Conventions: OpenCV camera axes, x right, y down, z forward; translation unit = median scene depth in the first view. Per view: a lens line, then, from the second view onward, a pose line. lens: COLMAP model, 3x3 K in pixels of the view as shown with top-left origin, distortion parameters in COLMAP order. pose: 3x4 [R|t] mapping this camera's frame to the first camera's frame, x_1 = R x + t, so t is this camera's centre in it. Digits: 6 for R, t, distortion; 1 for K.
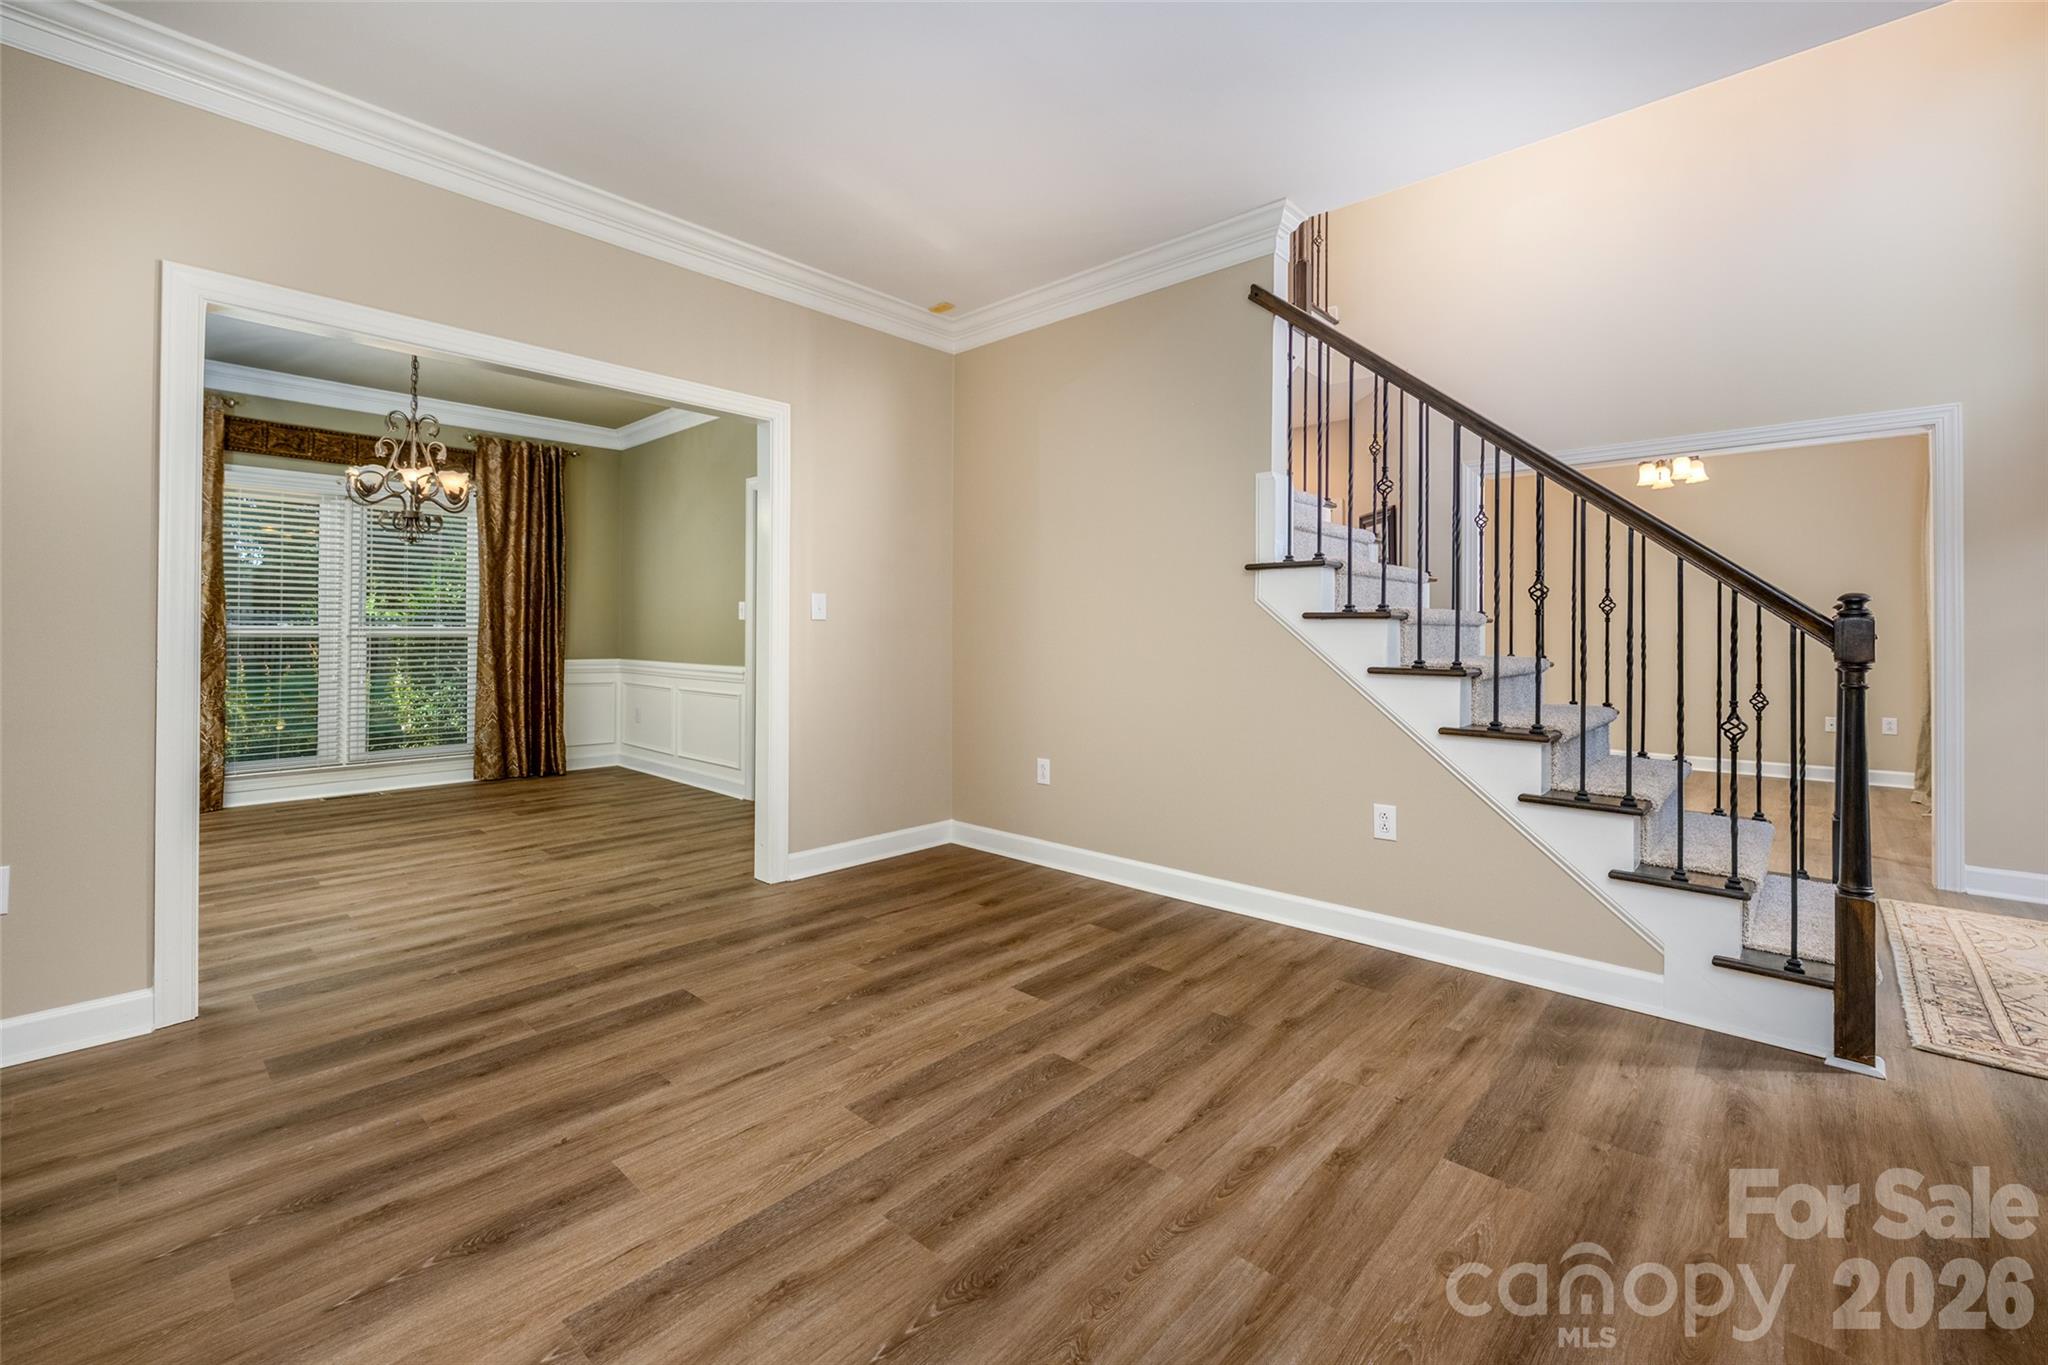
lens RADIAL K [[837.1, 0, 987.7], [0, 837.1, 617.4], [0, 0, 1]] dist [-0.005832, 0.001740]
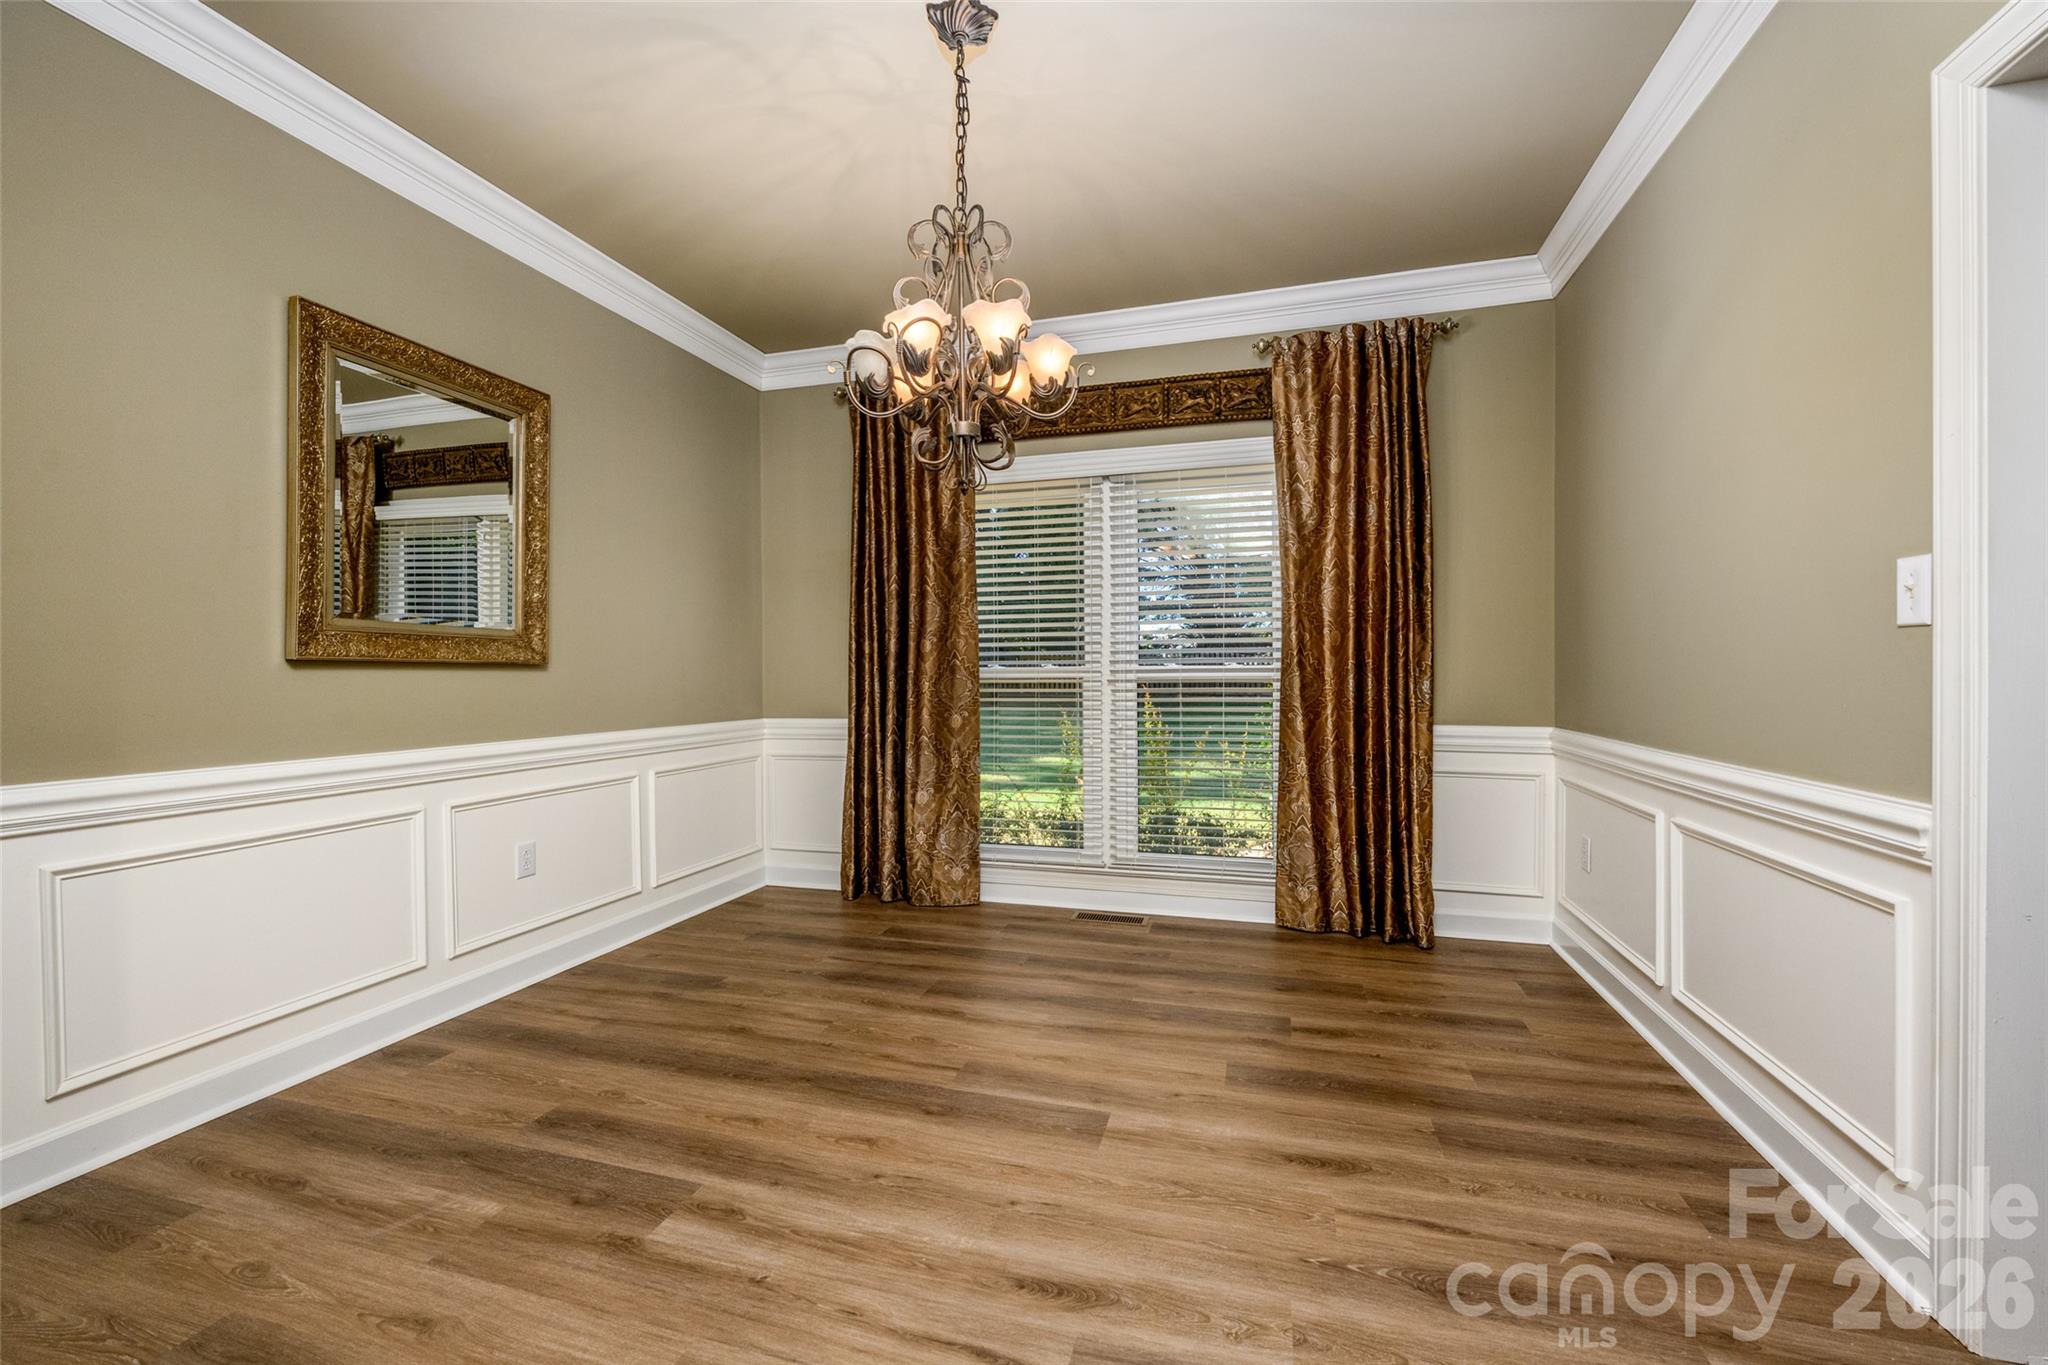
lens RADIAL K [[837.1, 0, 1017.6], [0, 837.1, 672.9], [0, 0, 1]] dist [-0.005832, 0.001740]
pose [[0.461079, -0.007270, -0.887330, -0.428917], [0.027254, 0.999611, 0.005972, 0.021414], [0.886941, -0.026936, 0.461097, 1.404028]]
